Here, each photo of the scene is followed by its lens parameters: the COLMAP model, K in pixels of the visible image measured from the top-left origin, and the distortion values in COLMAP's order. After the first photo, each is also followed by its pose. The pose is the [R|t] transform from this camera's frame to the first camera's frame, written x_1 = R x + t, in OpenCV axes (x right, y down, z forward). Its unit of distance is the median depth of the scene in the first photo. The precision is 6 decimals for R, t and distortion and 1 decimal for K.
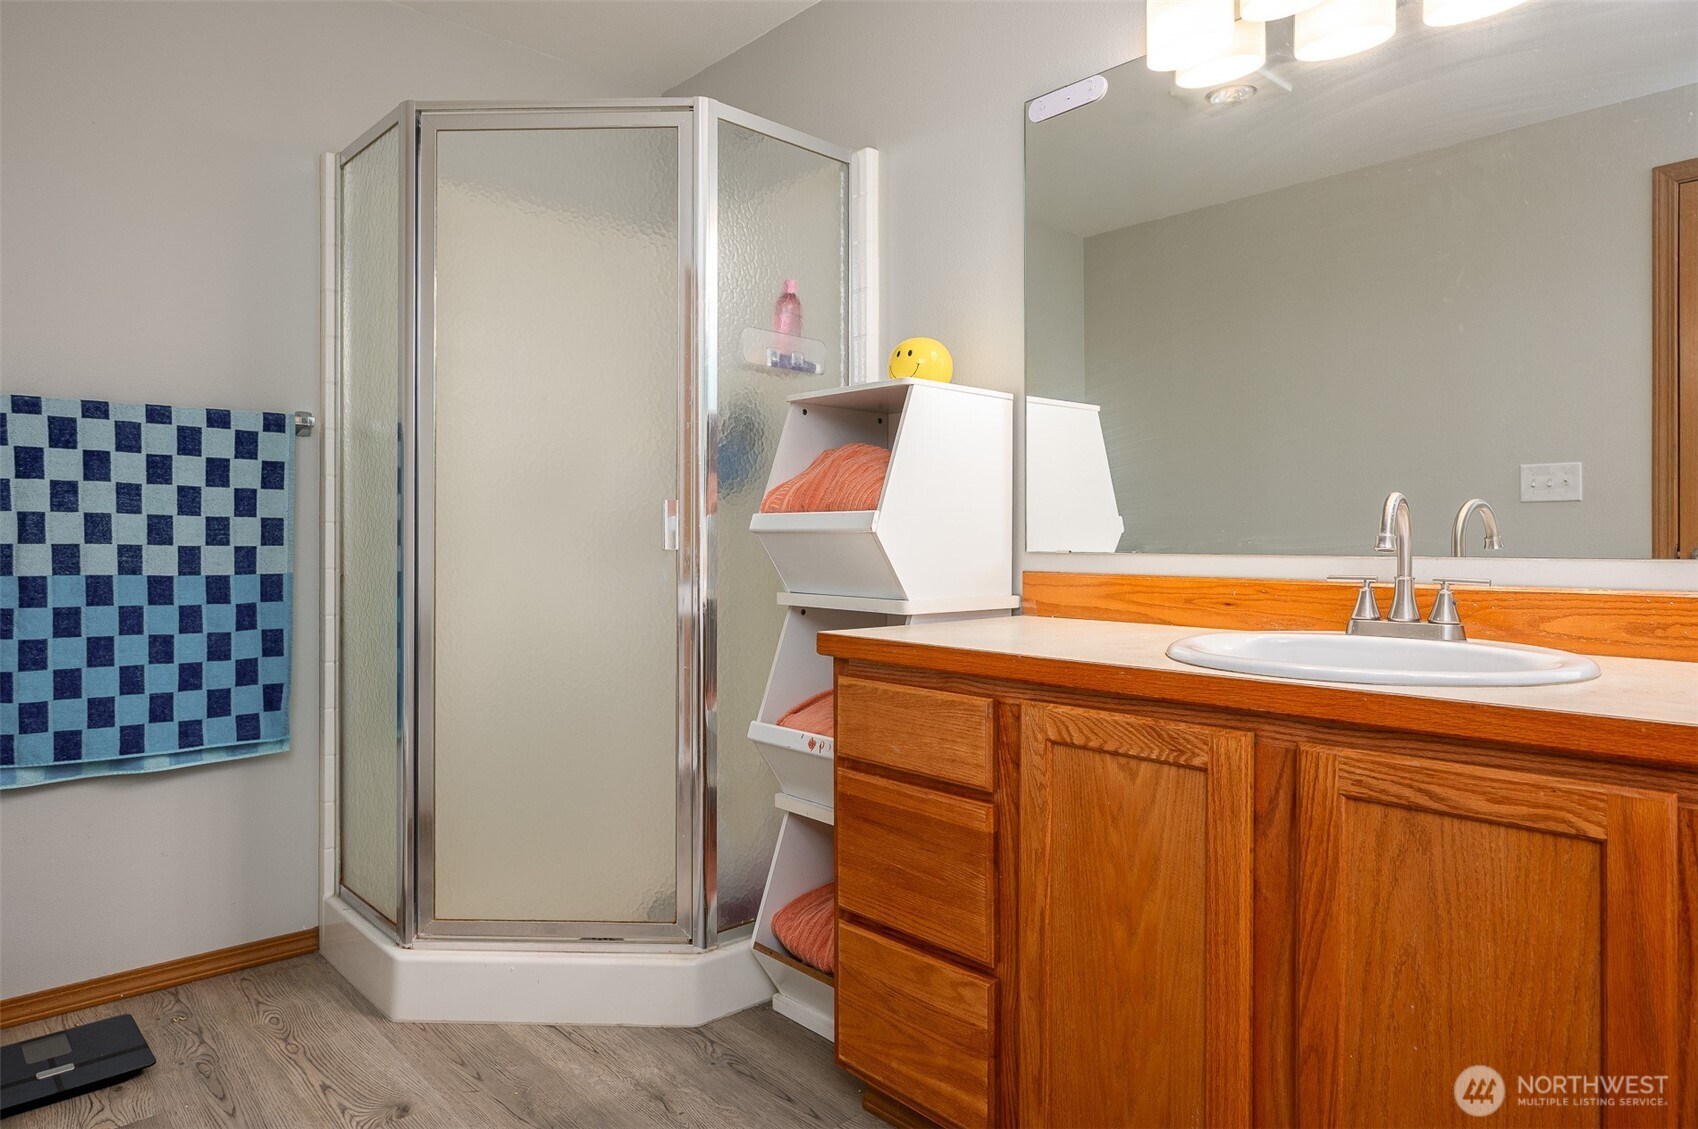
lens RADIAL K [[1009.2, 0, 844.1], [0, 1009.2, 538.5], [0, 0, 1]] dist [-0.001714, -0.001206]
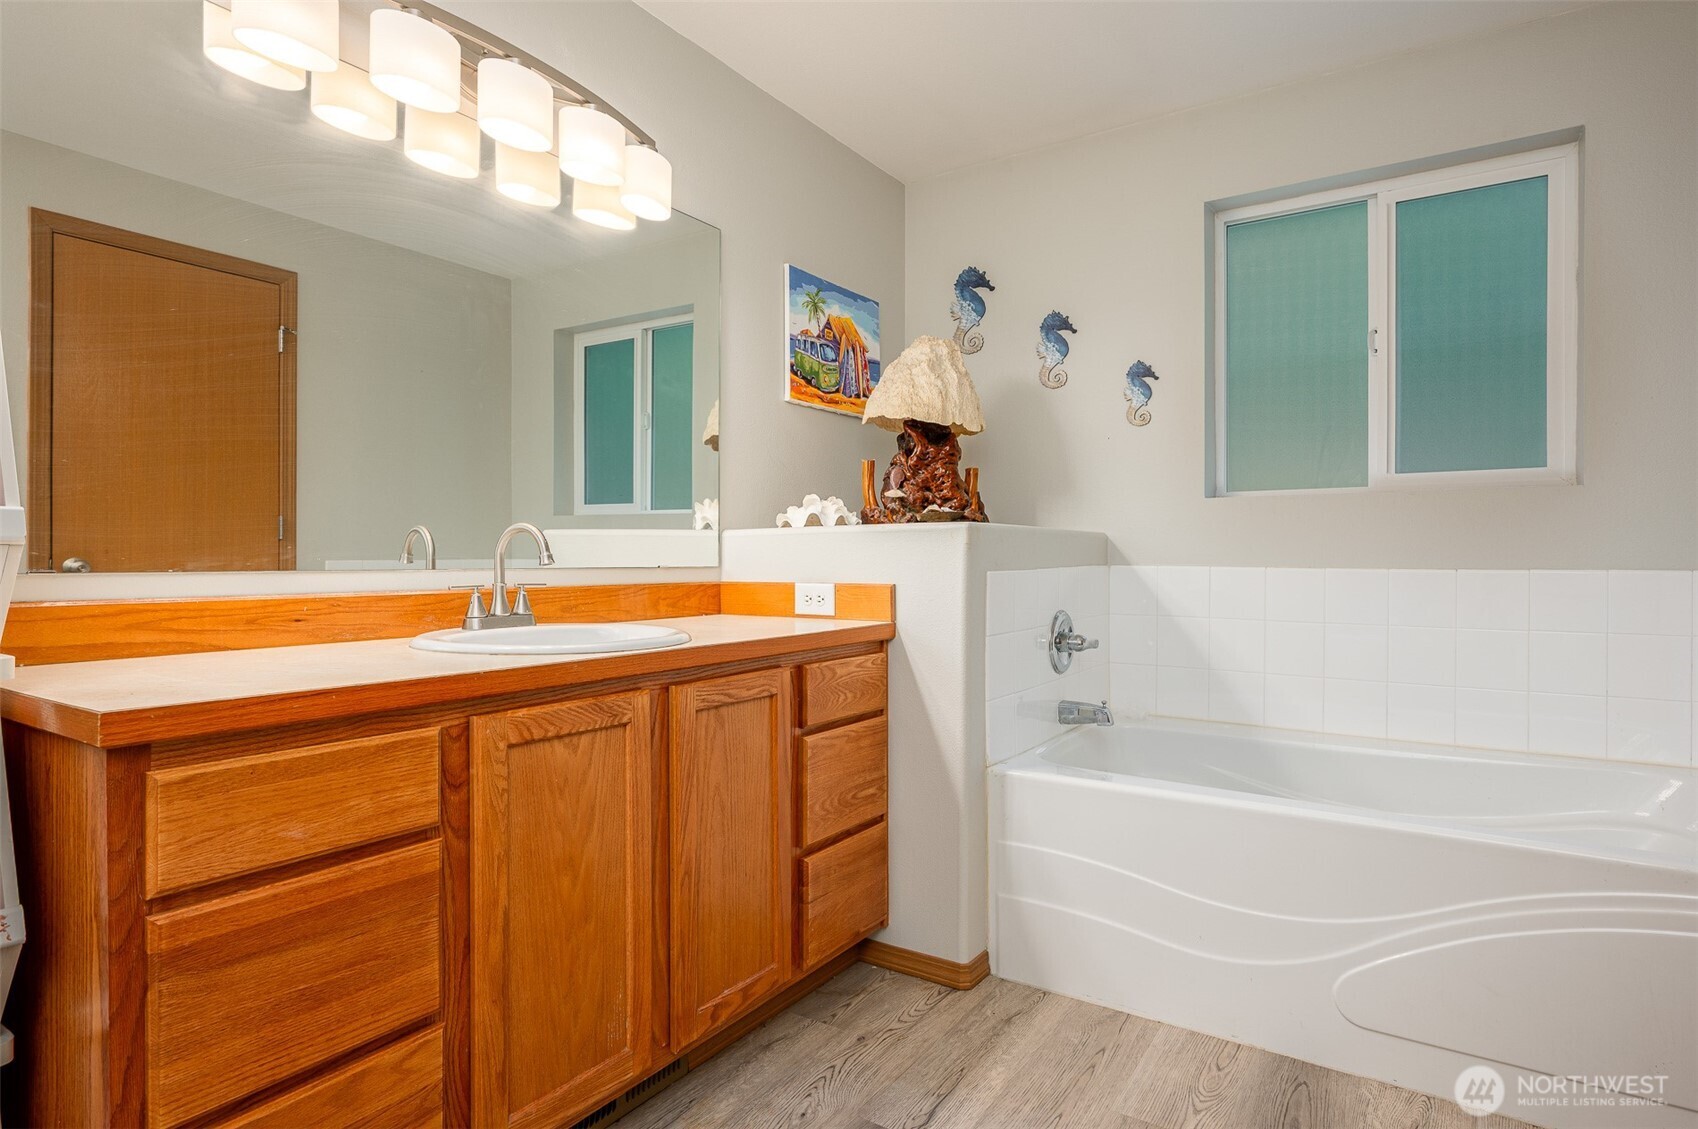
lens RADIAL K [[927.9, 0, 849.3], [0, 927.9, 555.5], [0, 0, 1]] dist [0.004183, 0.001244]
pose [[-0.231742, -0.000521, 0.972777, -0.832326], [-0.003734, 0.999993, -0.000354, -0.001689], [-0.972770, -0.003715, -0.231742, 0.876329]]
